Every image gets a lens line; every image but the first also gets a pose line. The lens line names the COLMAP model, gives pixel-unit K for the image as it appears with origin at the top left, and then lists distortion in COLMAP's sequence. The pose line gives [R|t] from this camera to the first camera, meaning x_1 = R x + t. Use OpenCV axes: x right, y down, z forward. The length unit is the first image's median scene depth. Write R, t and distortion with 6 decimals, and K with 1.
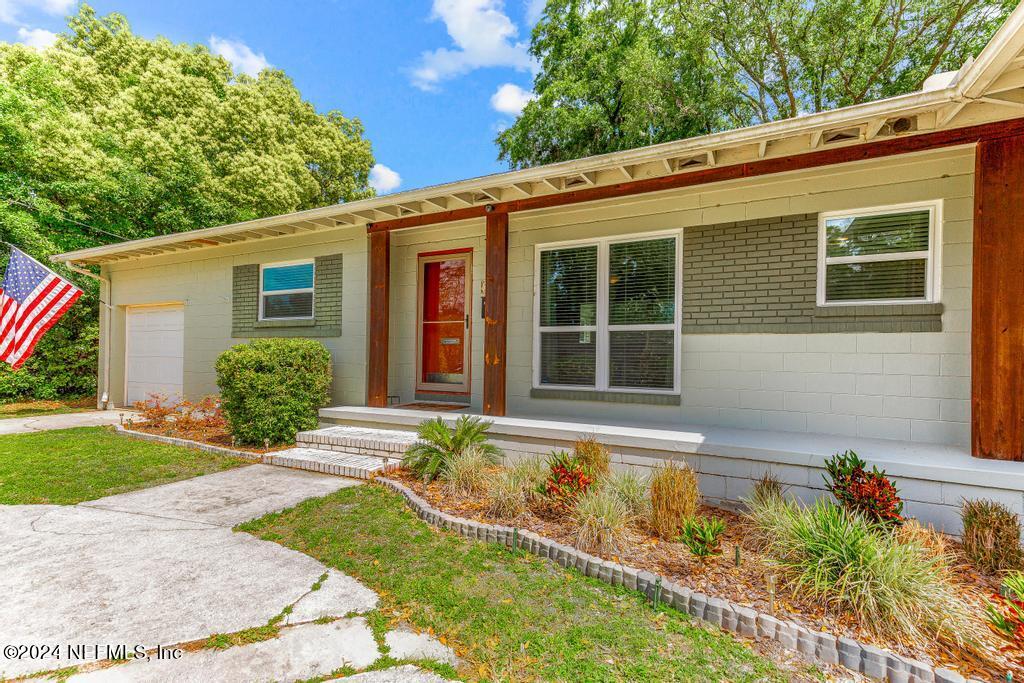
lens RADIAL K [[472.8, 0, 512.4], [0, 472.8, 356.9], [0, 0, 1]] dist [0.007109, 0.000600]
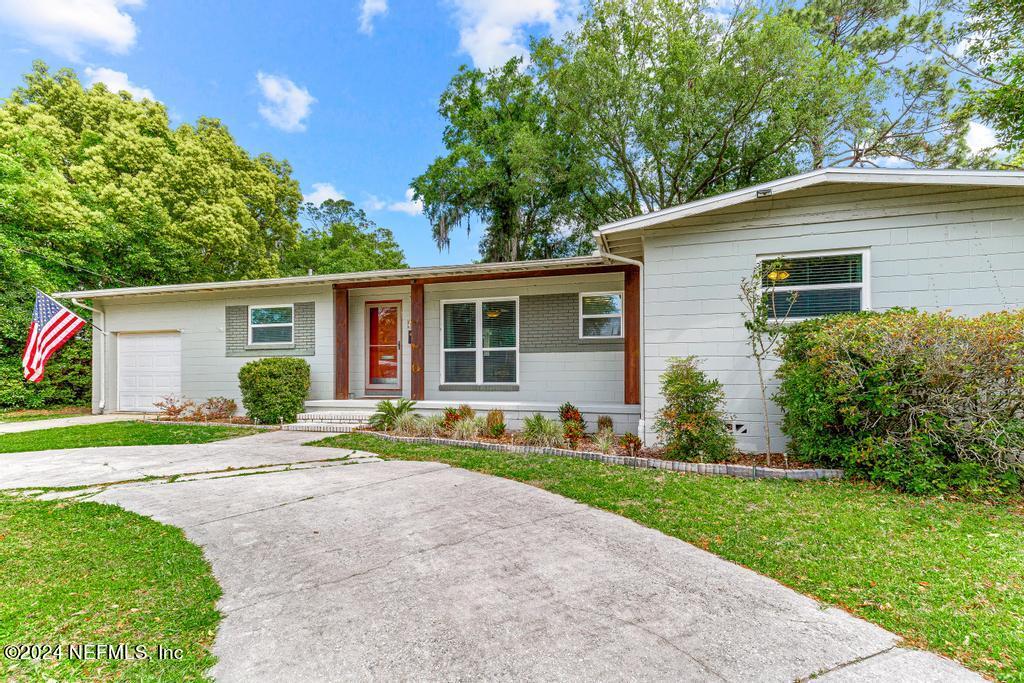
lens RADIAL K [[472.8, 0, 524.9], [0, 472.8, 374.3], [0, 0, 1]] dist [0.007109, 0.000600]
pose [[0.980391, -0.020287, 0.196017, 0.007069], [0.017712, 0.999732, 0.014884, 0.007667], [-0.196267, -0.011120, 0.980488, -0.631519]]
